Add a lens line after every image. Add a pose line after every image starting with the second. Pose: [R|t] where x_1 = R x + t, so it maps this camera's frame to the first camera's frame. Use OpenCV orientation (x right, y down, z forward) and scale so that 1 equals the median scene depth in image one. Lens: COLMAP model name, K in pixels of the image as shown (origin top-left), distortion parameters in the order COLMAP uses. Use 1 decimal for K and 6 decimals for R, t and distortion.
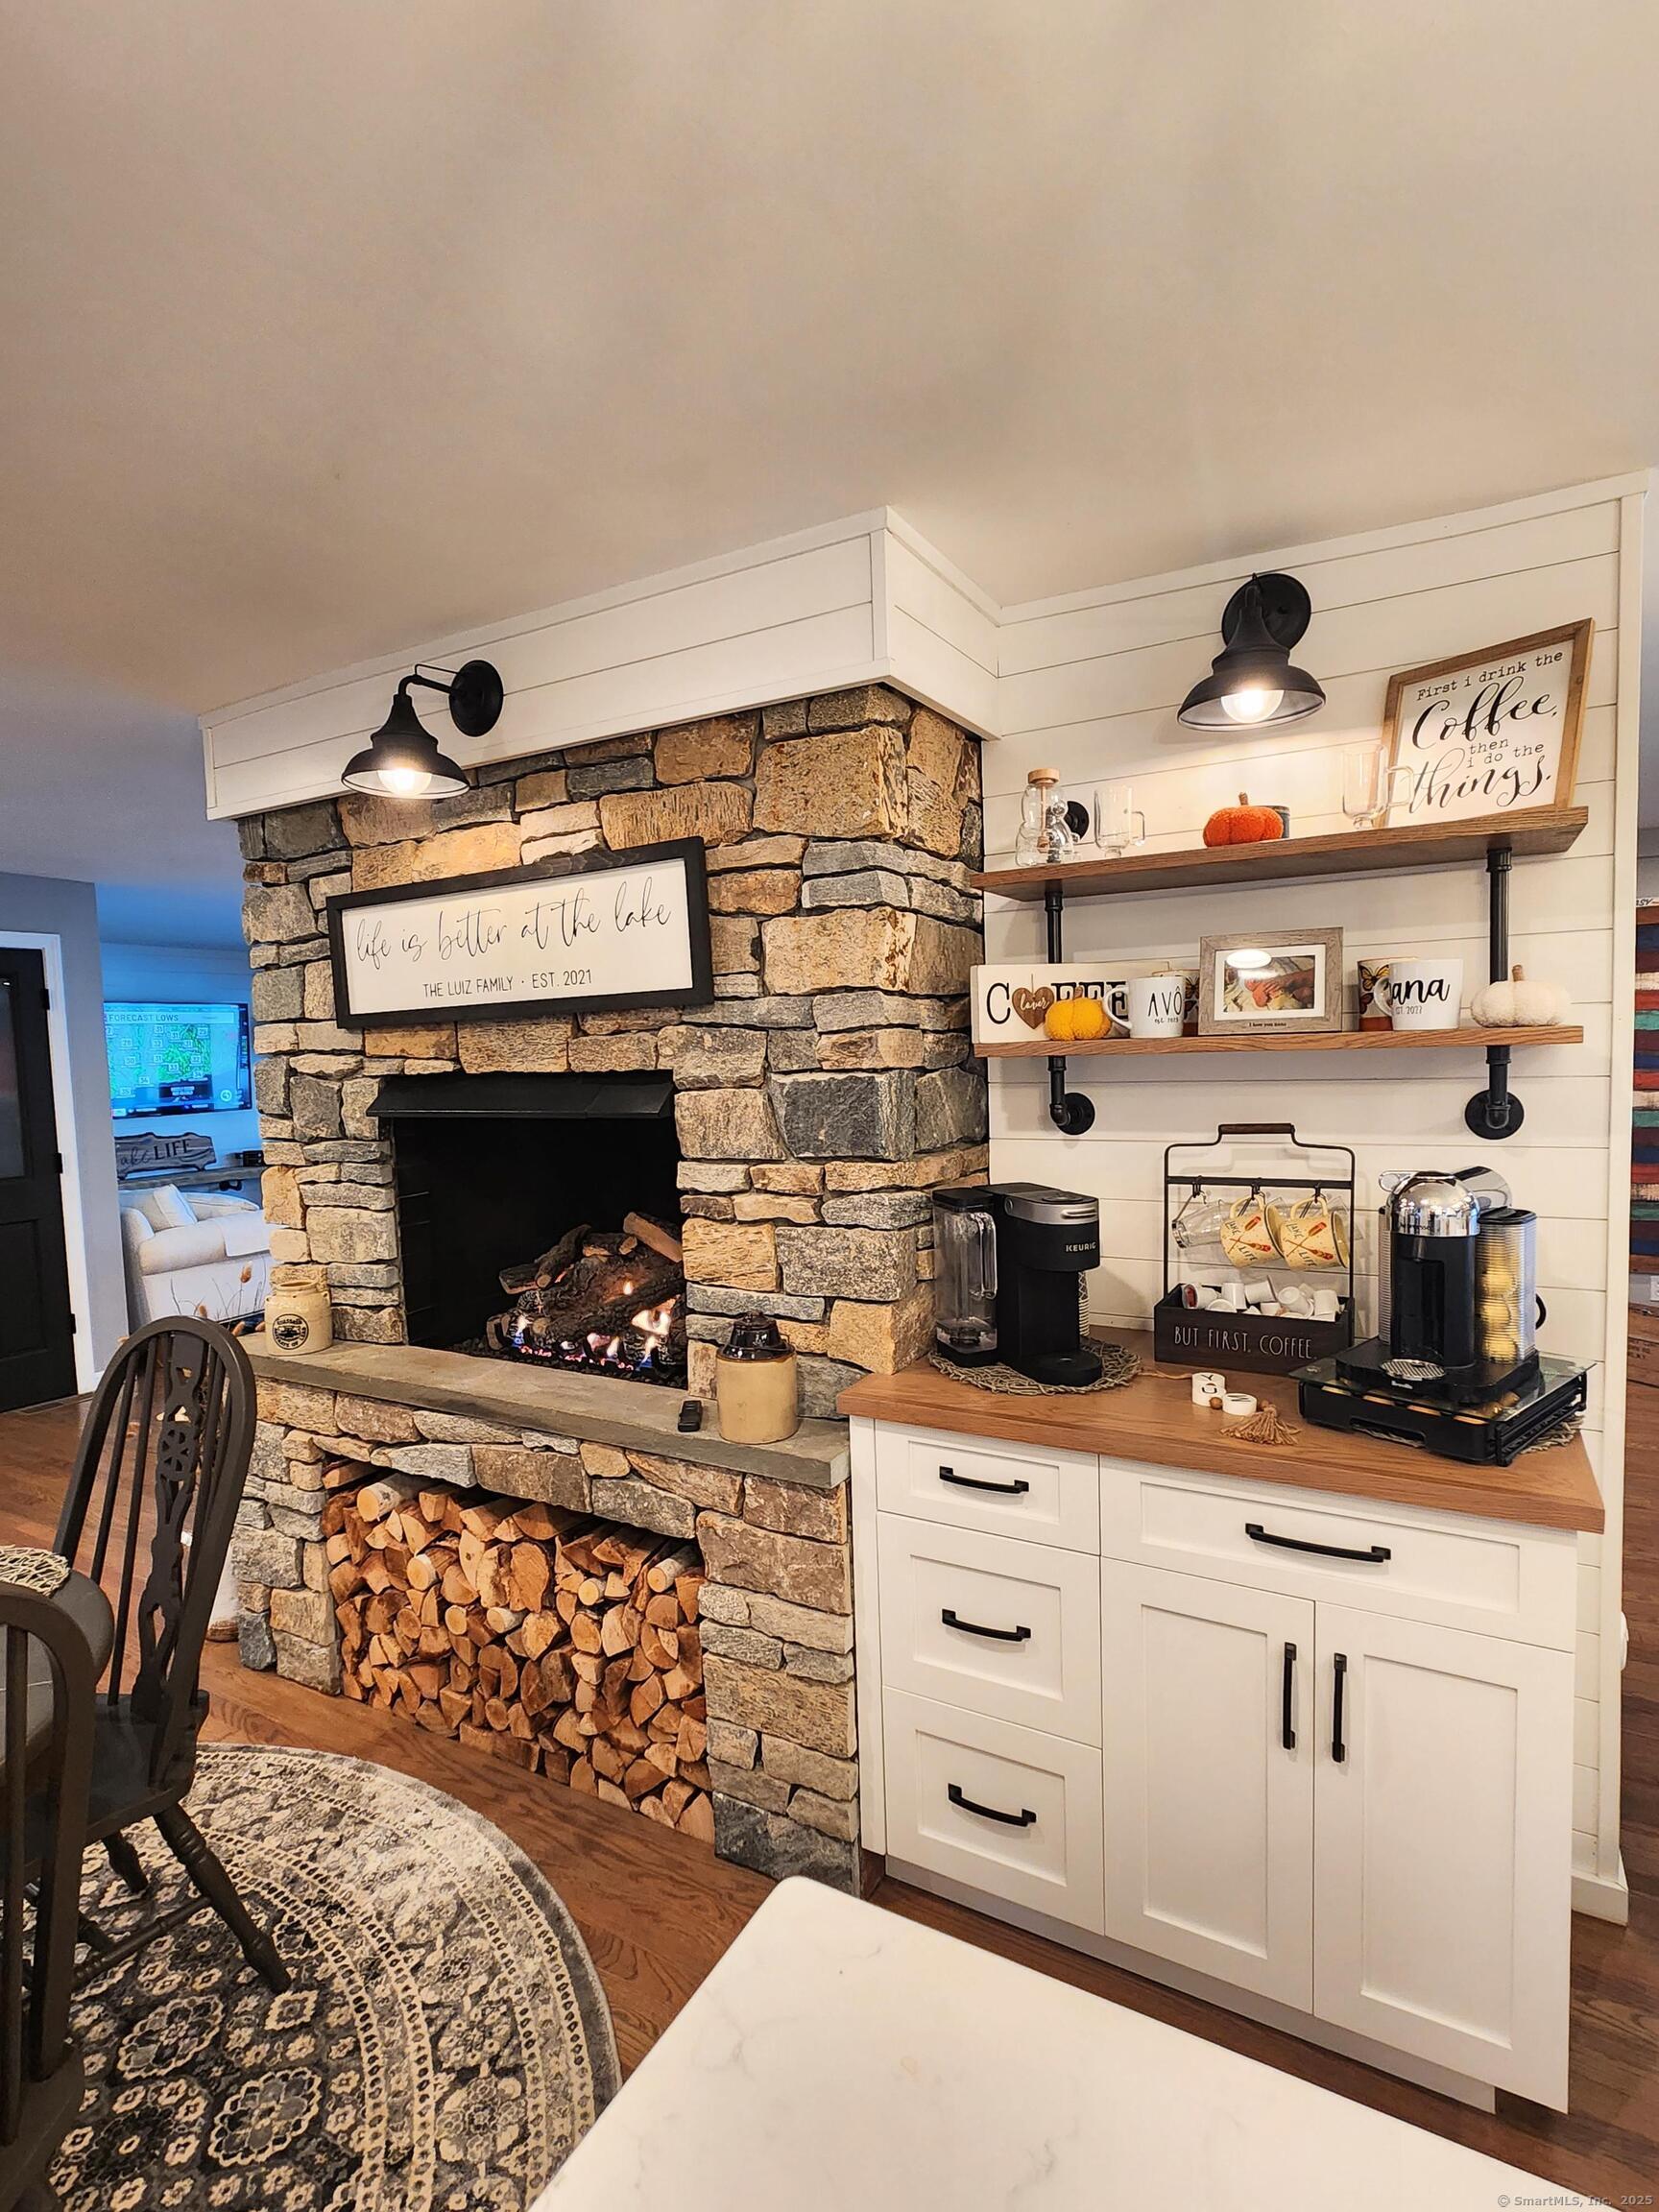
lens RADIAL K [[1029.1, 0, 829.5], [0, 1029.1, 1106.0], [0, 0, 1]] dist [-0.000460, 0.000106]
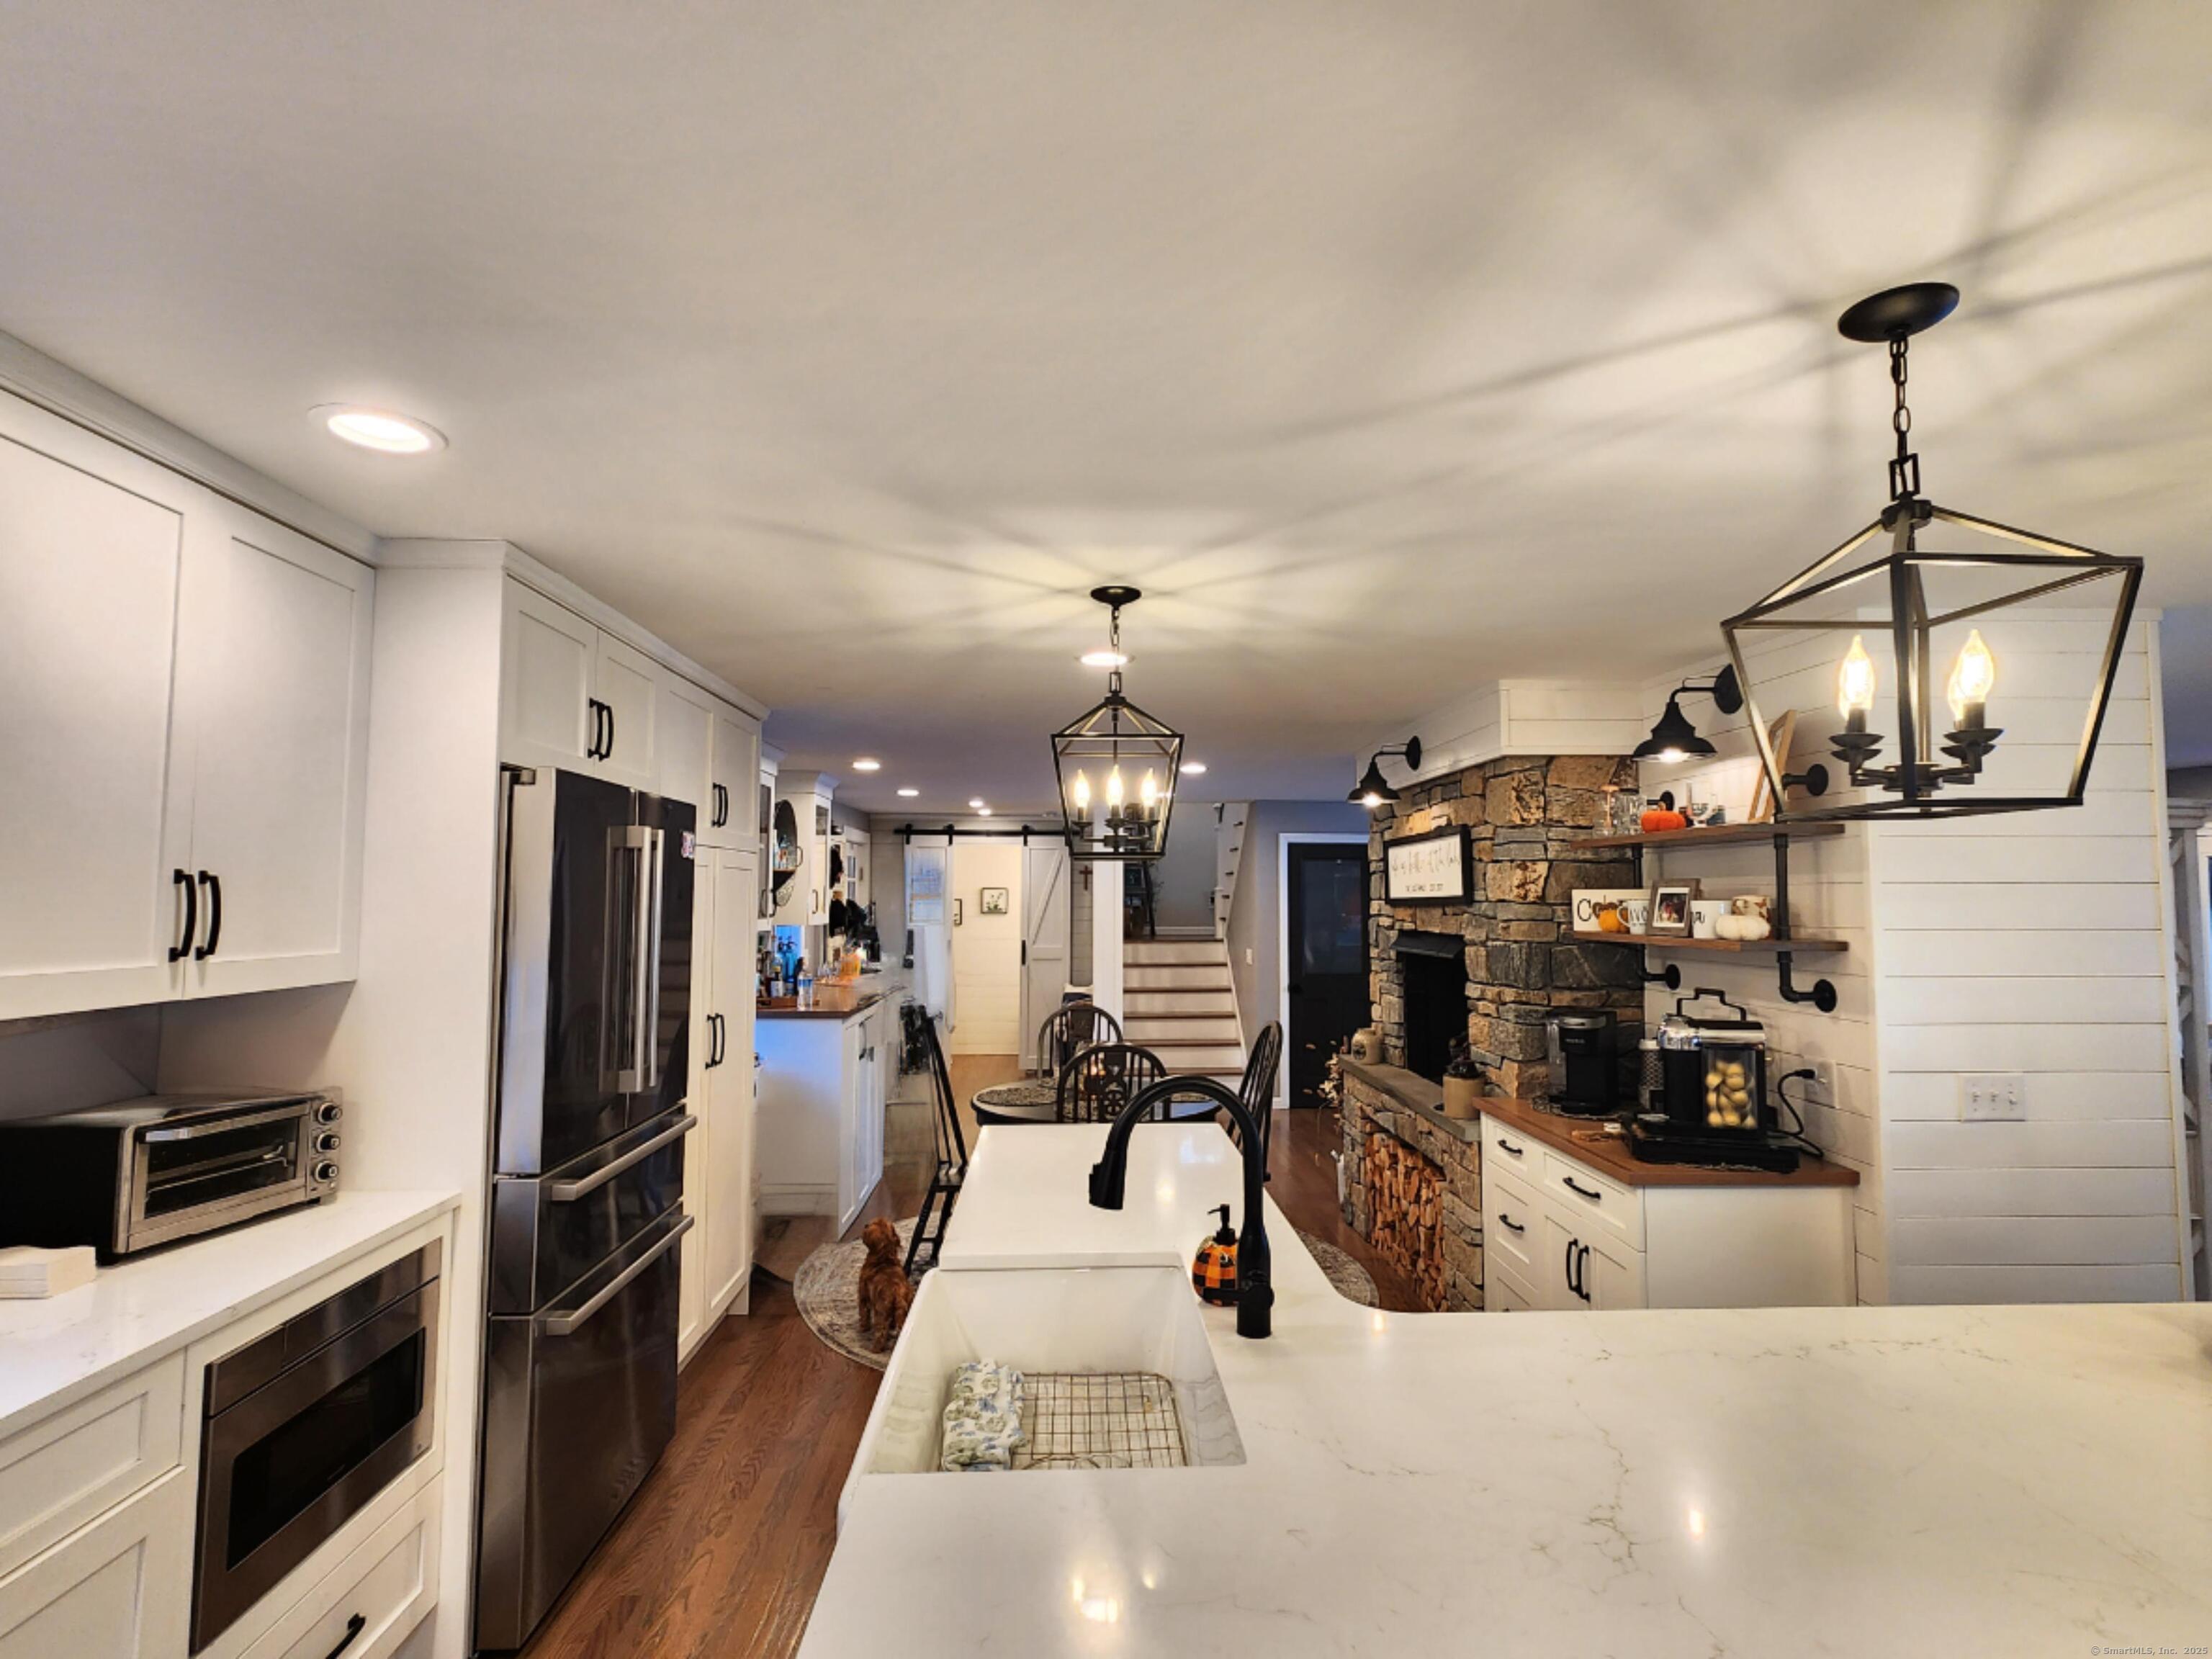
lens RADIAL K [[905.3, 0, 1106.0], [0, 905.3, 829.5], [0, 0, 1]] dist [-0.000241, -0.000004]
pose [[0.514509, -0.035689, -0.856742, 0.997662], [-0.074782, 0.993459, -0.086294, -0.035267], [0.854218, 0.108467, 0.508475, -0.510538]]
